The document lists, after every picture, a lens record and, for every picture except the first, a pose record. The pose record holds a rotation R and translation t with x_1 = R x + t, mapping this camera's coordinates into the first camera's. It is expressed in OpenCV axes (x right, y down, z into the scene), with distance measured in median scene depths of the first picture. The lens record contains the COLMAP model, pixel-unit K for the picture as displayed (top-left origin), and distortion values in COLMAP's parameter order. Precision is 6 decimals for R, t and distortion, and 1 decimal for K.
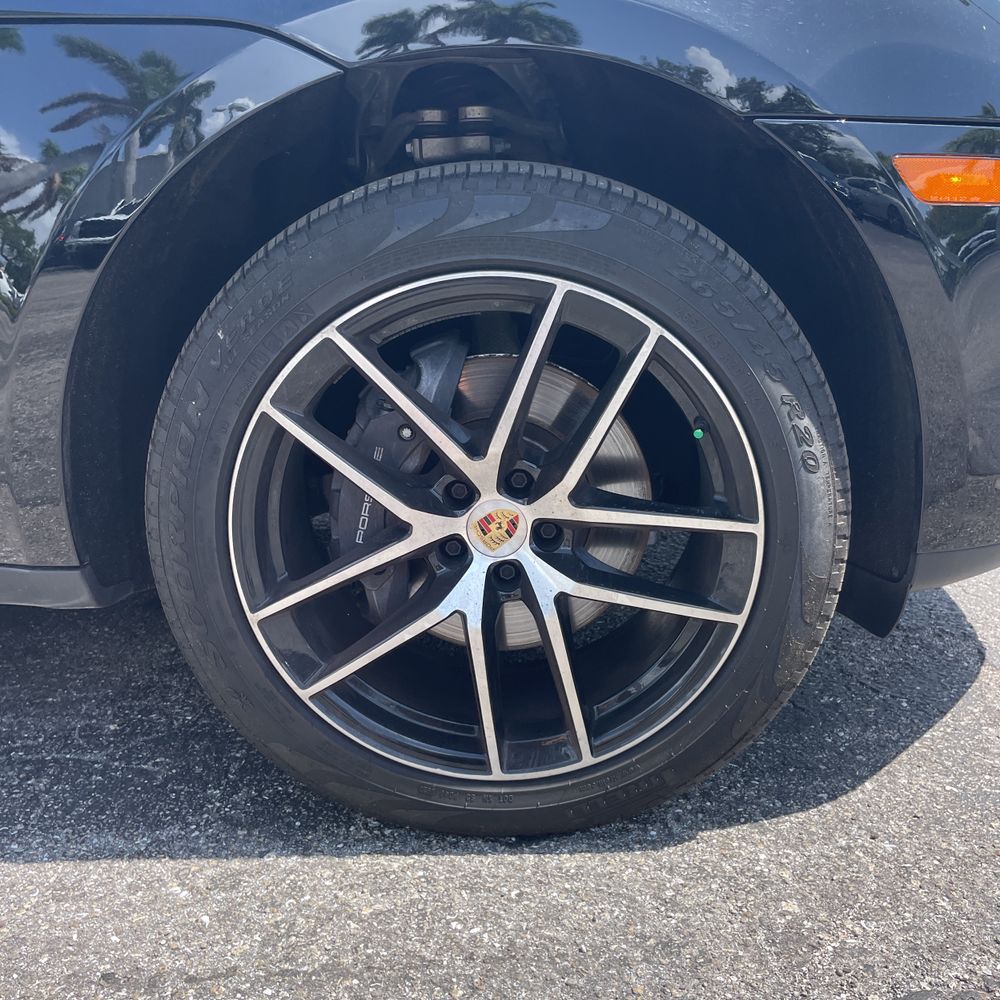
lens RADIAL K [[1006.7, 0, 508.7], [0, 1006.7, 498.3], [0, 0, 1]] dist [0.084015, -0.110711]
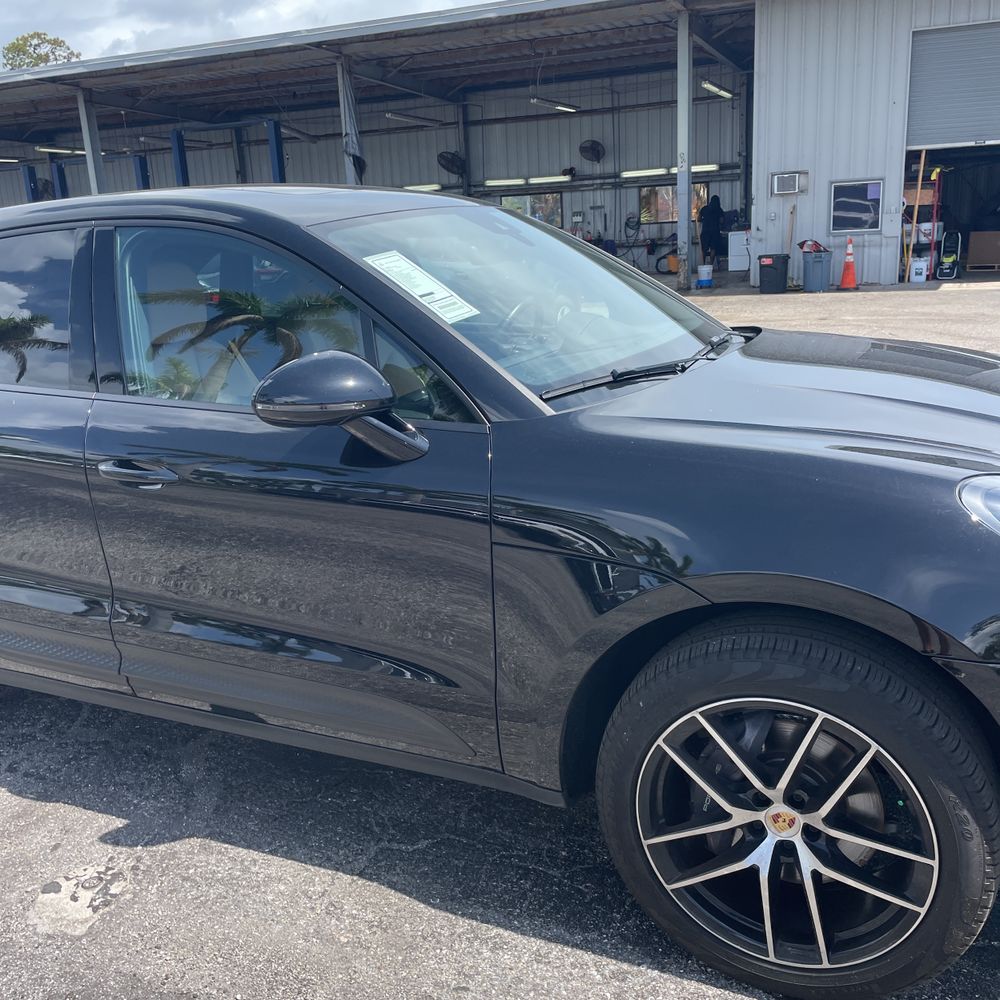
lens RADIAL K [[1006.7, 0, 508.7], [0, 1006.7, 498.3], [0, 0, 1]] dist [0.084015, -0.110711]
pose [[0.915296, 0.088926, -0.392843, 0.199848], [-0.091447, 0.995734, 0.012336, -0.513159], [0.392264, 0.024633, 0.919523, -0.846010]]
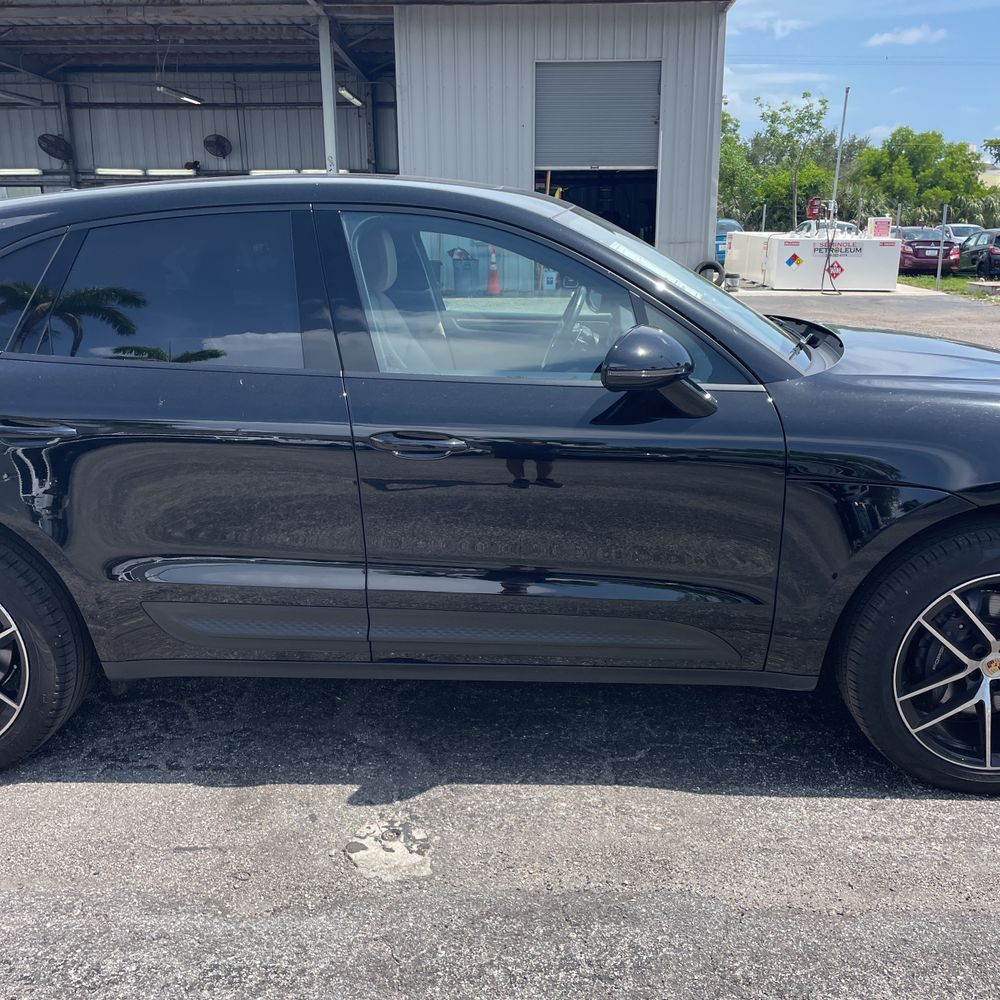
lens RADIAL K [[1006.7, 0, 508.7], [0, 1006.7, 498.3], [0, 0, 1]] dist [0.084015, -0.110711]
pose [[0.999692, 0.024534, -0.003648, -1.184054], [-0.024585, 0.999593, -0.014505, -0.309205], [0.003291, 0.014590, 0.999888, -1.470144]]
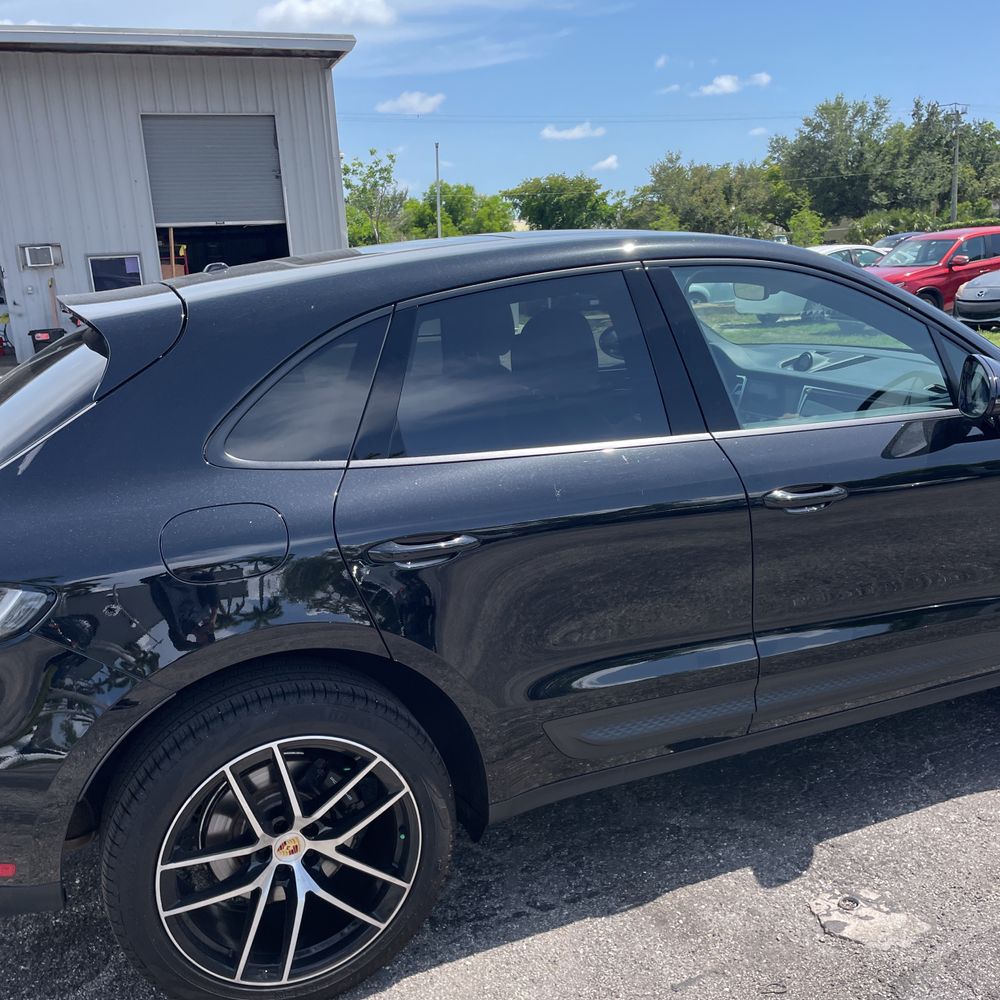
lens RADIAL K [[1012.9, 0, 499.3], [0, 1012.9, 504.8], [0, 0, 1]] dist [0.100636, -0.135301]
pose [[0.913700, -0.119132, 0.388536, -2.931417], [0.143219, 0.989123, -0.033518, -0.467514], [-0.380317, 0.086271, 0.920824, -0.998828]]
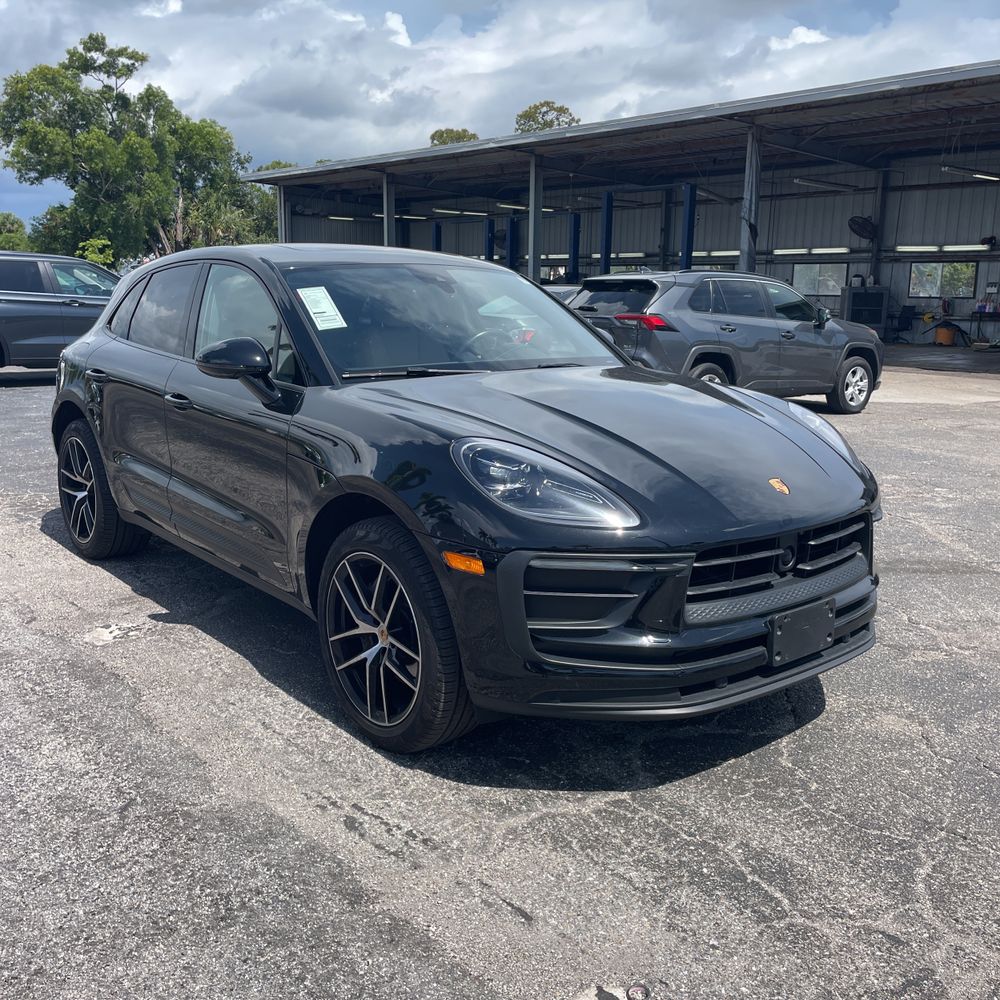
lens RADIAL K [[1006.7, 0, 508.7], [0, 1006.7, 498.3], [0, 0, 1]] dist [0.084015, -0.110711]
pose [[0.653516, 0.191668, -0.732244, 2.315398], [-0.246586, 0.968543, 0.033446, -0.548100], [0.715620, 0.158704, 0.680221, -0.814604]]
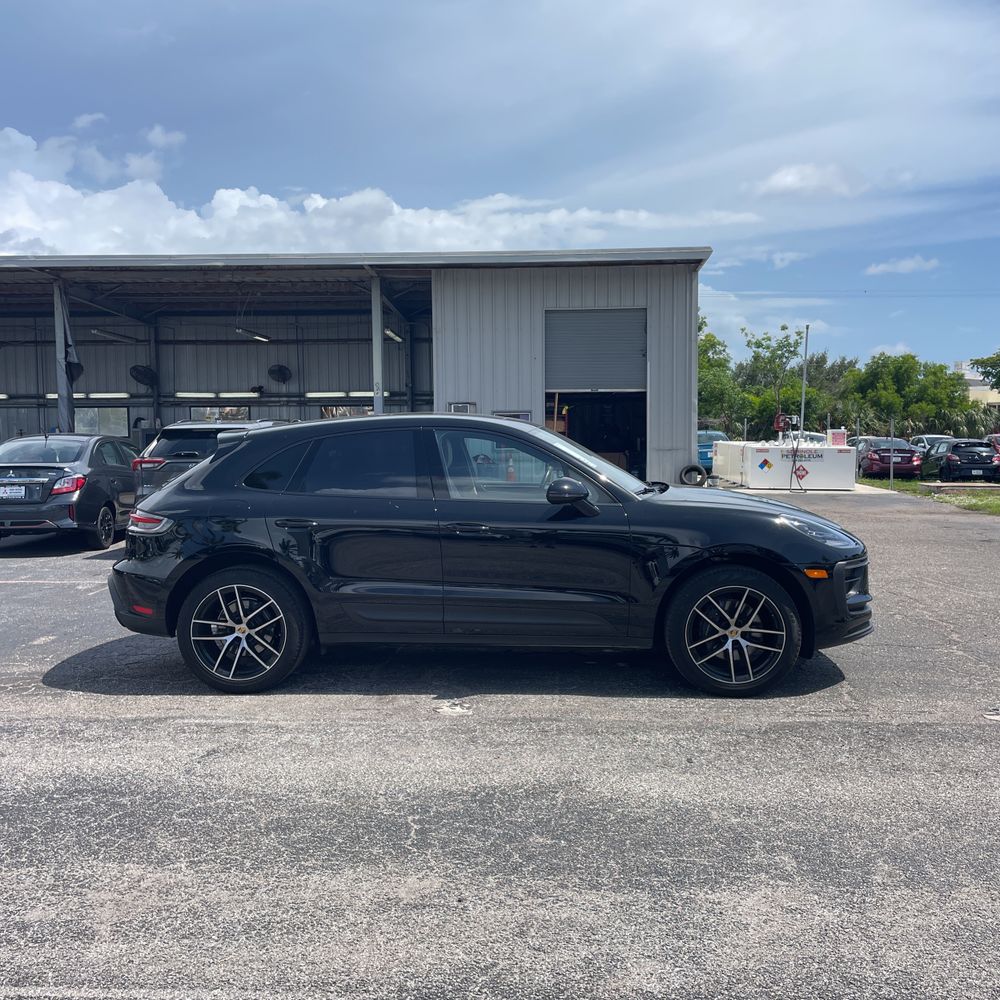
lens RADIAL K [[1006.7, 0, 508.7], [0, 1006.7, 498.3], [0, 0, 1]] dist [0.084015, -0.110711]
pose [[0.999377, 0.020899, -0.028423, -1.045134], [-0.026512, 0.976422, -0.214236, 0.504013], [0.023275, 0.214856, 0.976368, -4.311157]]
